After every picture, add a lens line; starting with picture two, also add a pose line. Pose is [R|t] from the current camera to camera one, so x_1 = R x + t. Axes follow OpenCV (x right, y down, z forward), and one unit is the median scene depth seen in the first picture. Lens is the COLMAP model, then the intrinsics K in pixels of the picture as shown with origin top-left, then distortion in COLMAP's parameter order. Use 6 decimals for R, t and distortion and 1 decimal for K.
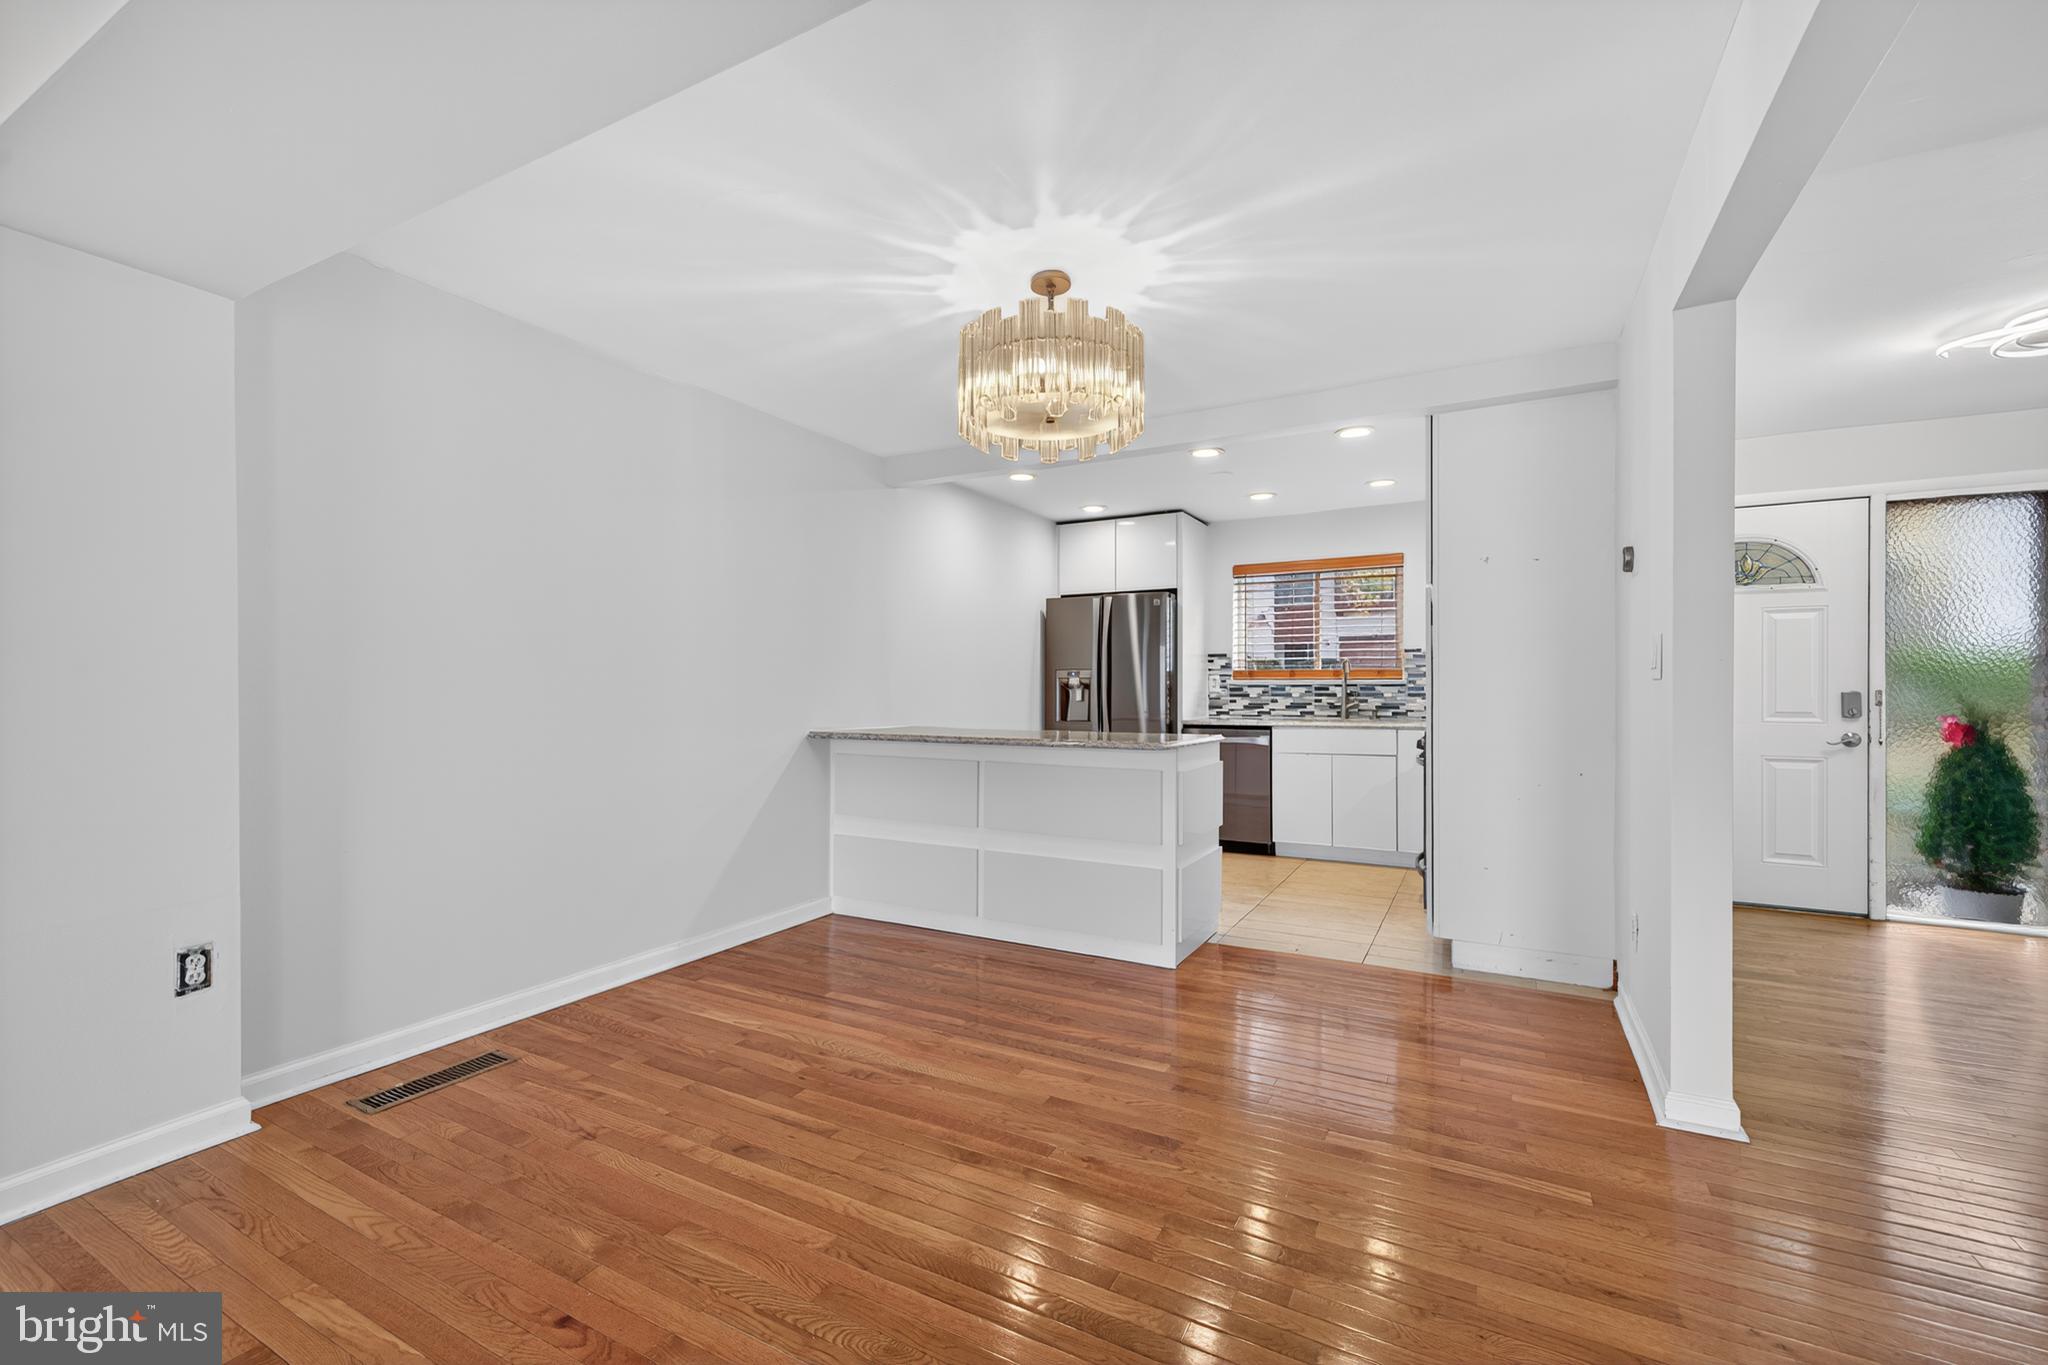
lens RADIAL K [[854.9, 0, 1024.3], [0, 854.9, 691.9], [0, 0, 1]] dist [0.018764, 0.000016]
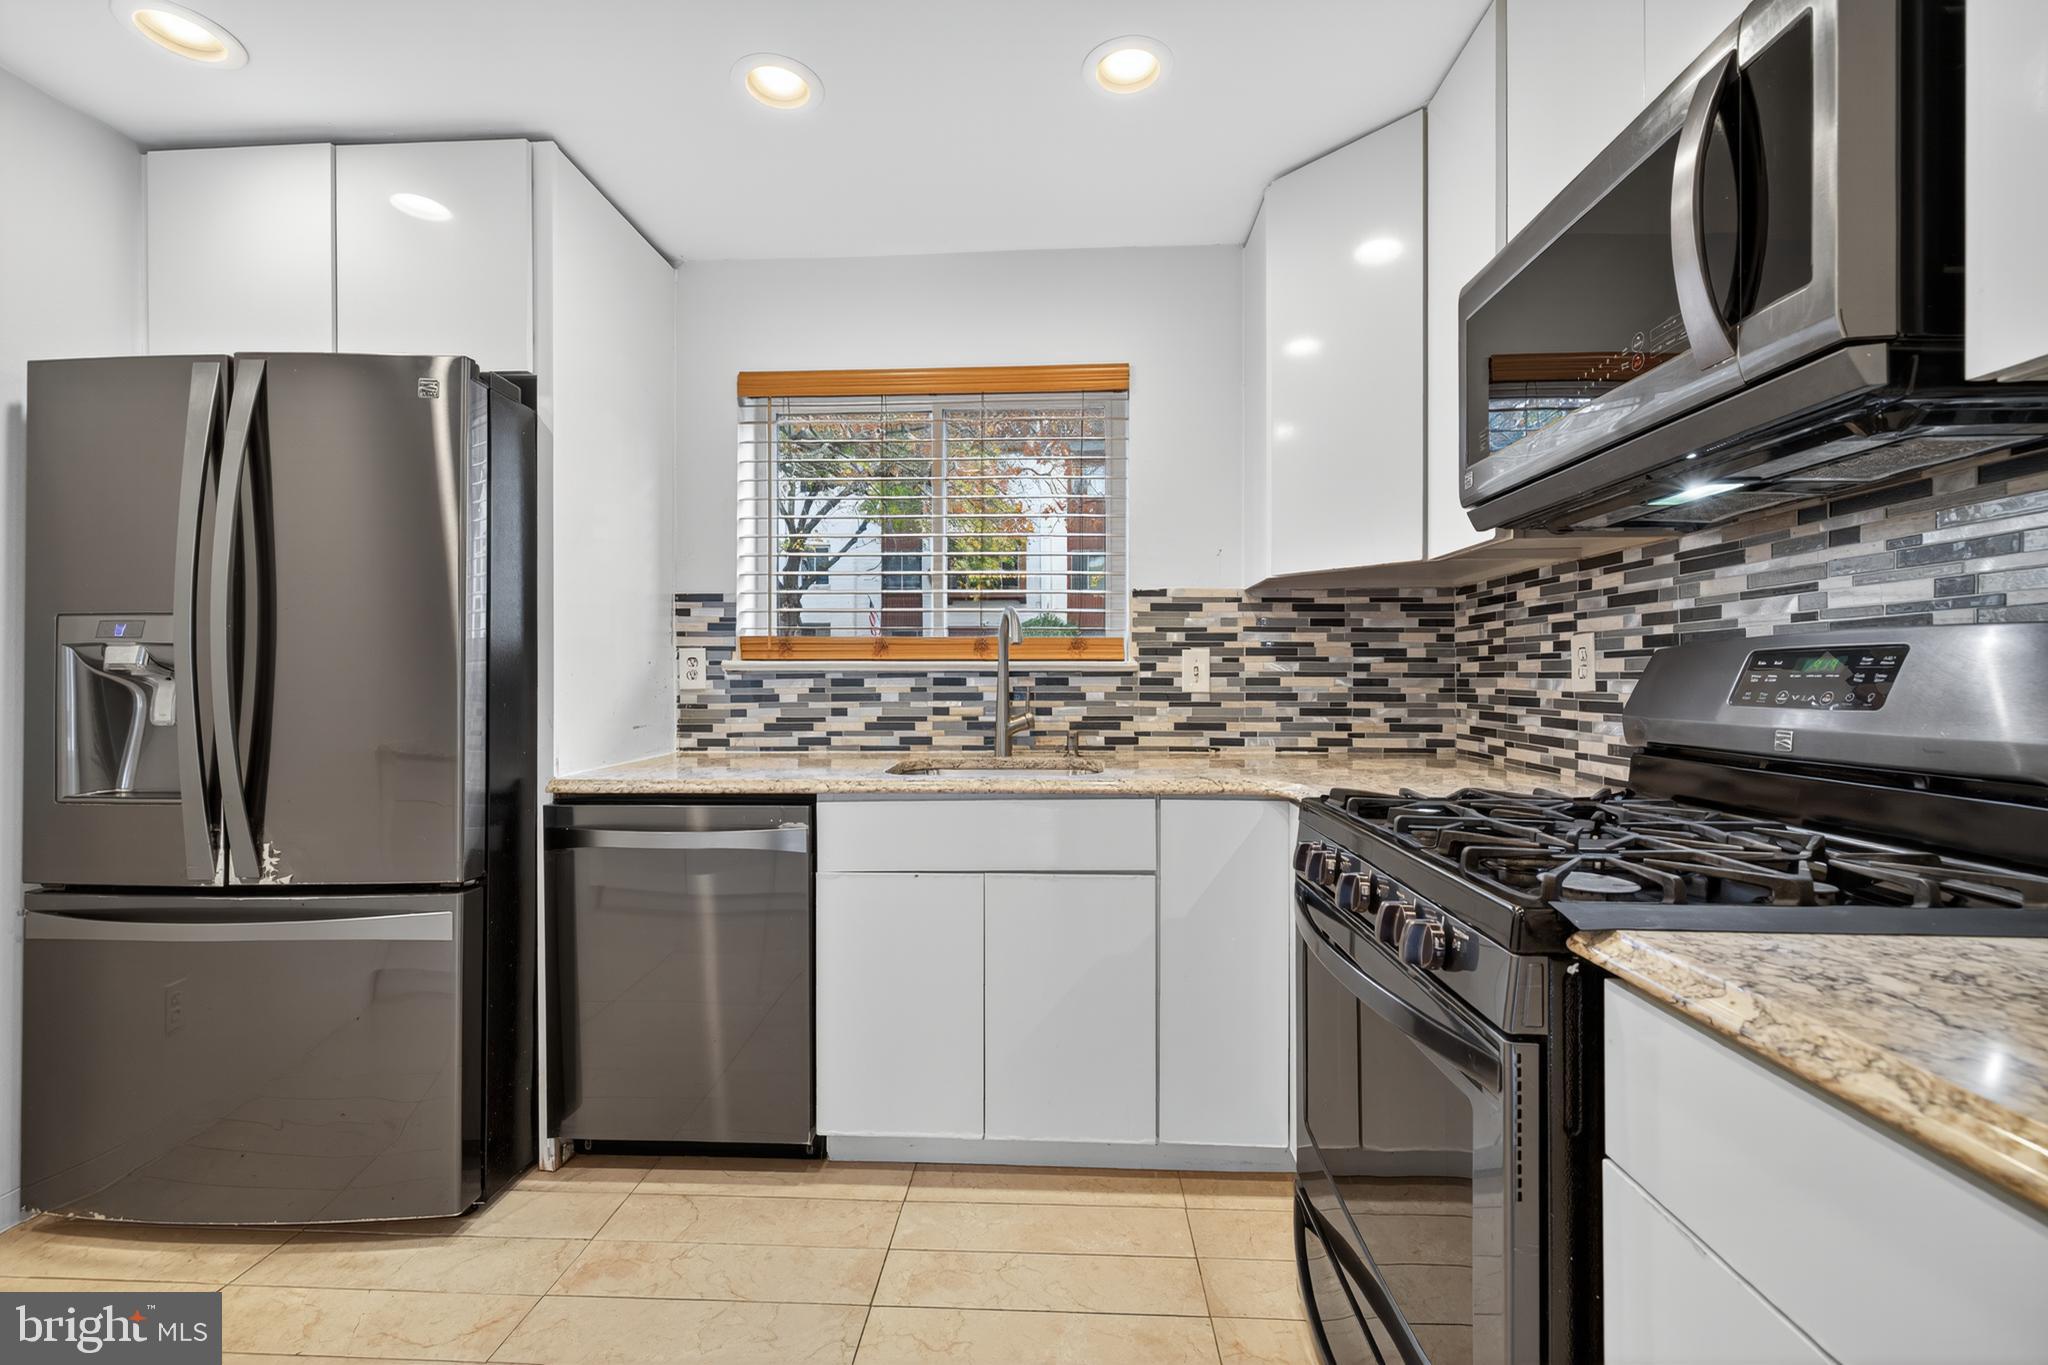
lens RADIAL K [[854.9, 0, 1024.3], [0, 854.9, 691.9], [0, 0, 1]] dist [0.018764, 0.000016]
pose [[0.904319, -0.005291, 0.426825, 0.201128], [0.001345, 0.999954, 0.009546, -0.002724], [-0.426855, -0.008059, 0.904284, 0.604165]]
